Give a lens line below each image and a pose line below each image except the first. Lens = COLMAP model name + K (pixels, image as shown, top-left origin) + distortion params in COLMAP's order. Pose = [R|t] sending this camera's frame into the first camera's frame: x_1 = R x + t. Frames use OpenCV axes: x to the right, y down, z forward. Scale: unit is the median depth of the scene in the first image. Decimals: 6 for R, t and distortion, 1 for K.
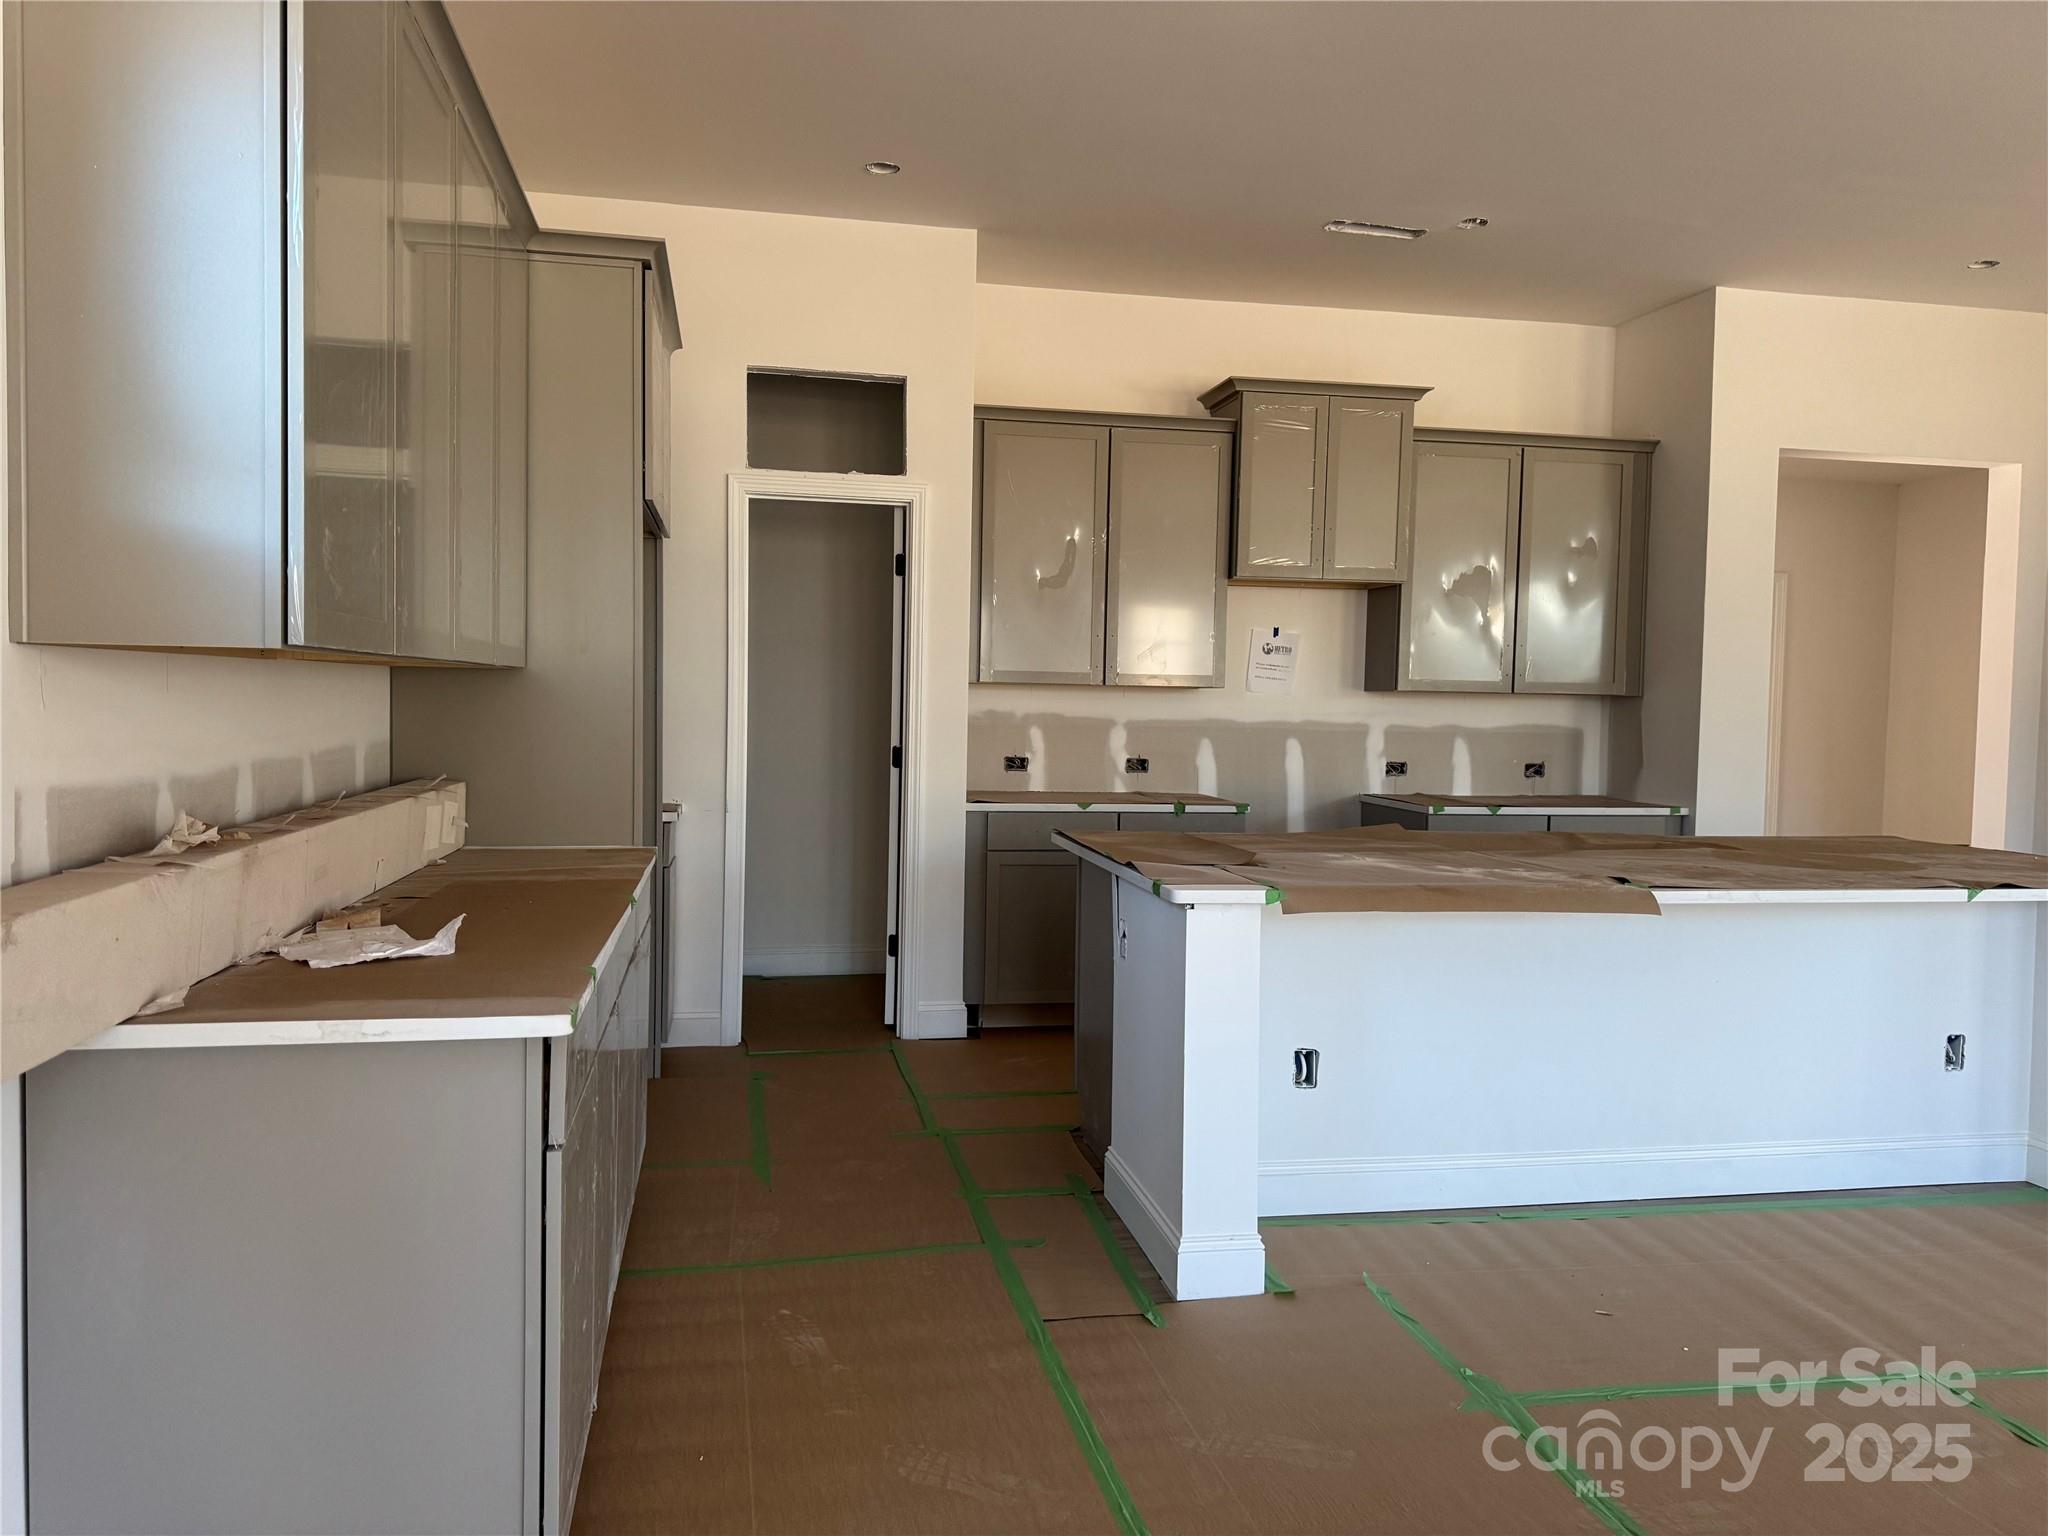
lens RADIAL K [[1442.4, 0, 1018.2], [0, 1442.4, 766.5], [0, 0, 1]] dist [0.044310, -0.039222]
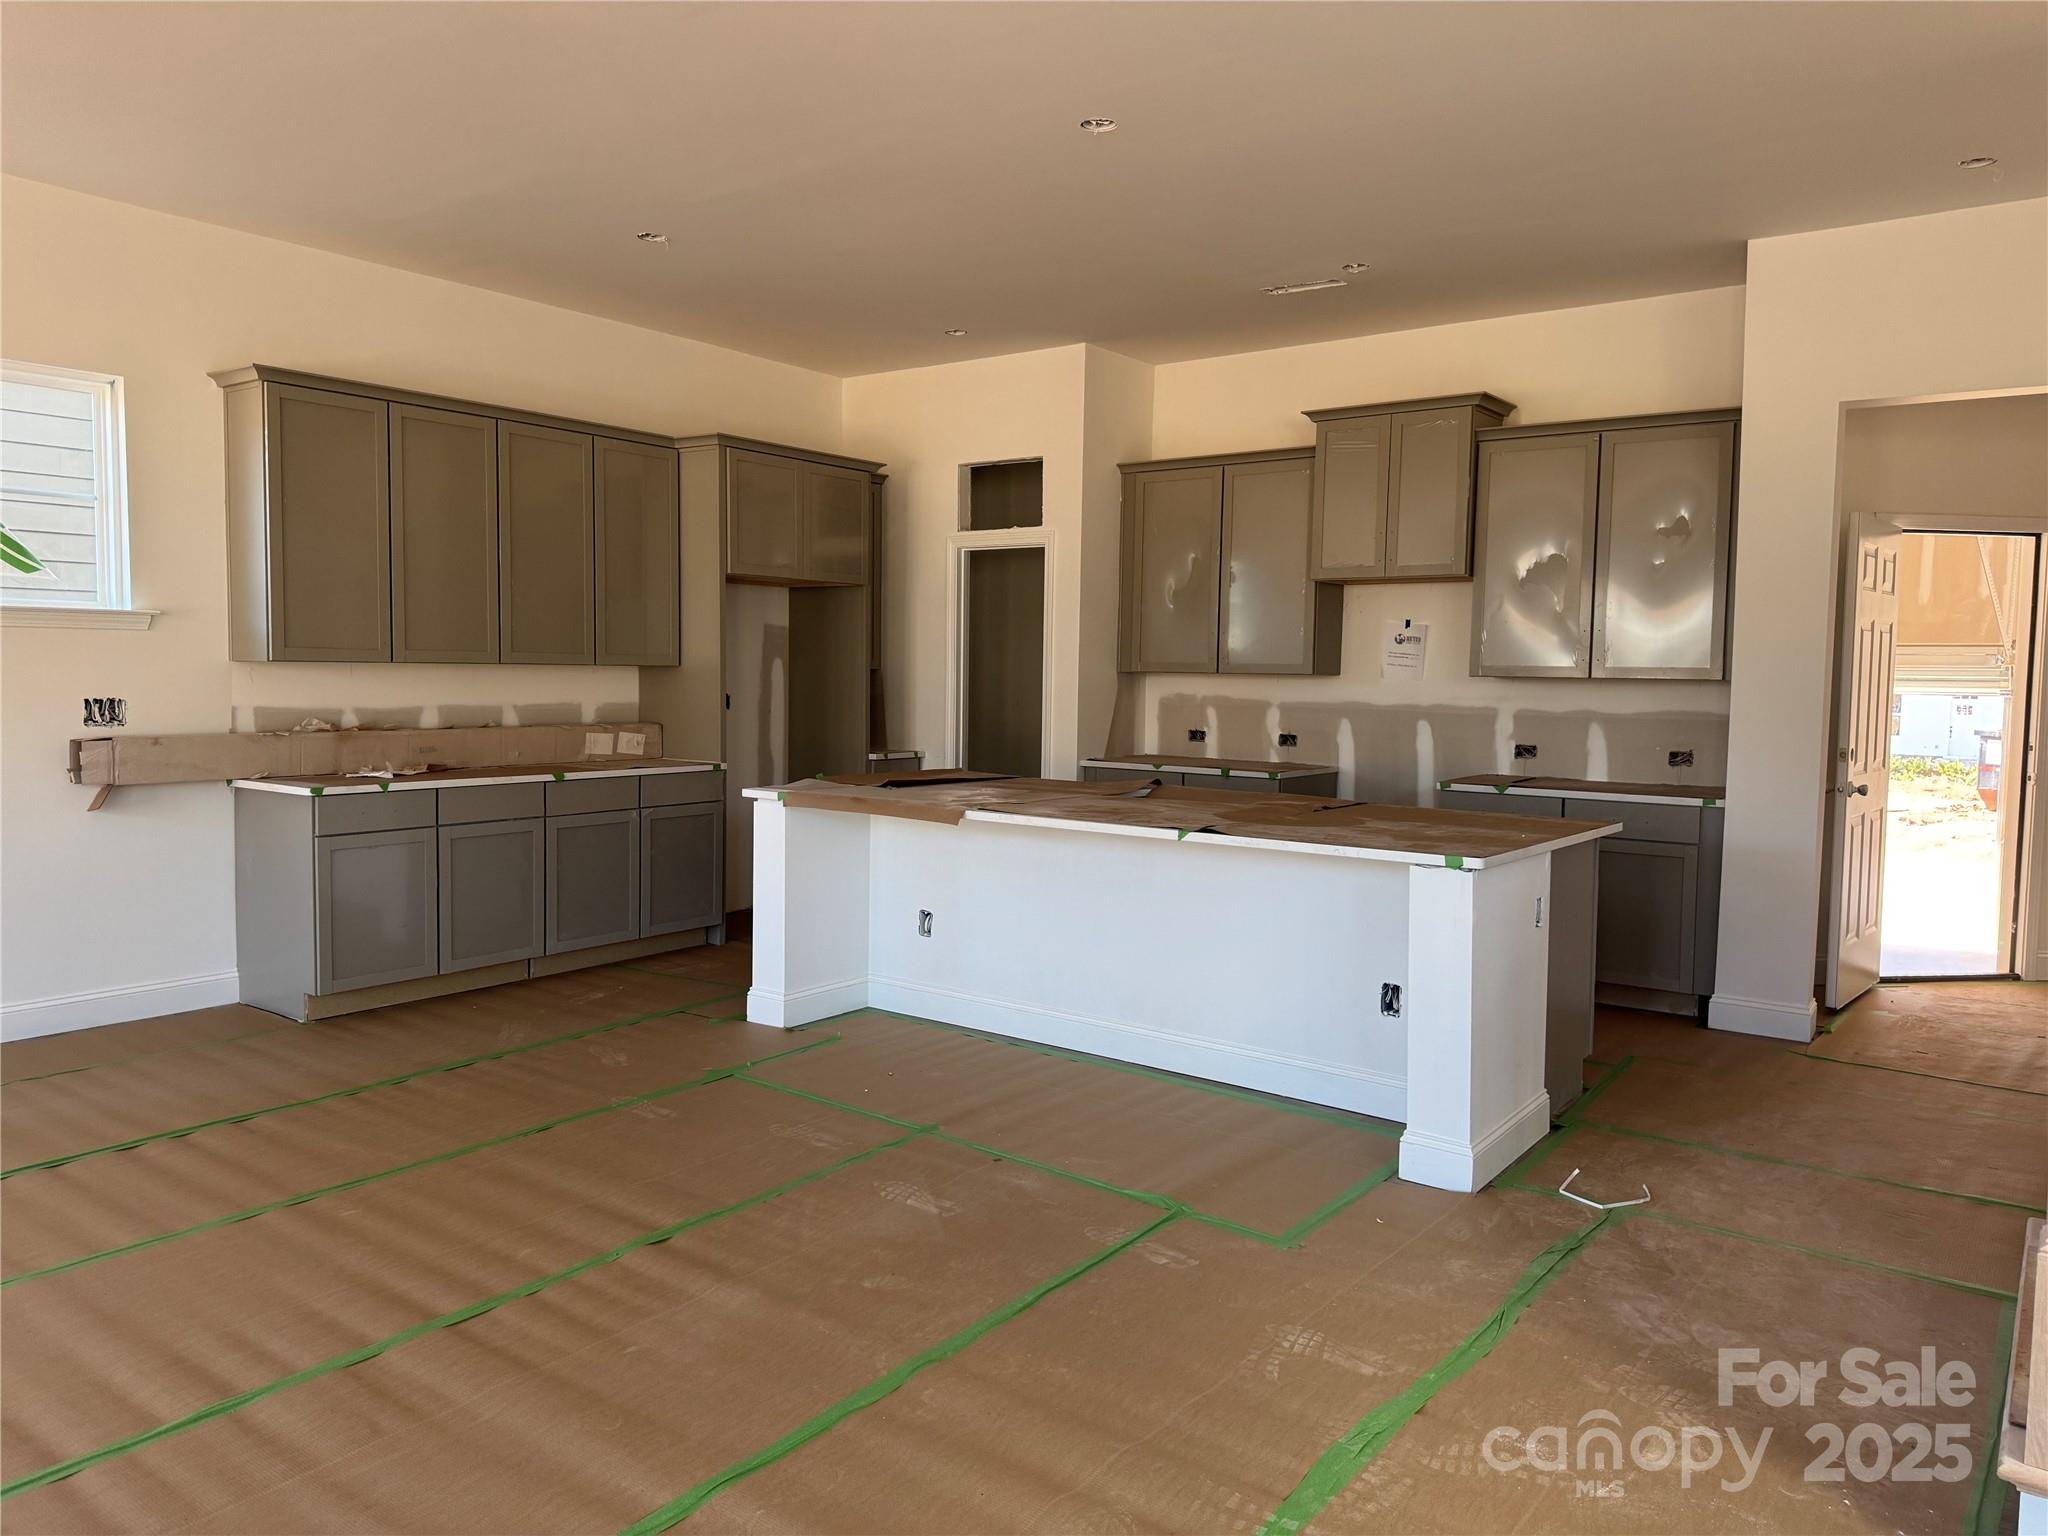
lens RADIAL K [[1442.4, 0, 1003.3], [0, 1442.4, 767.3], [0, 0, 1]] dist [0.044310, -0.039222]
pose [[0.657927, 0.041809, -0.751920, 0.829843], [-0.038328, 0.999023, 0.022012, 0.004387], [0.752106, 0.014337, 0.658887, 0.034295]]
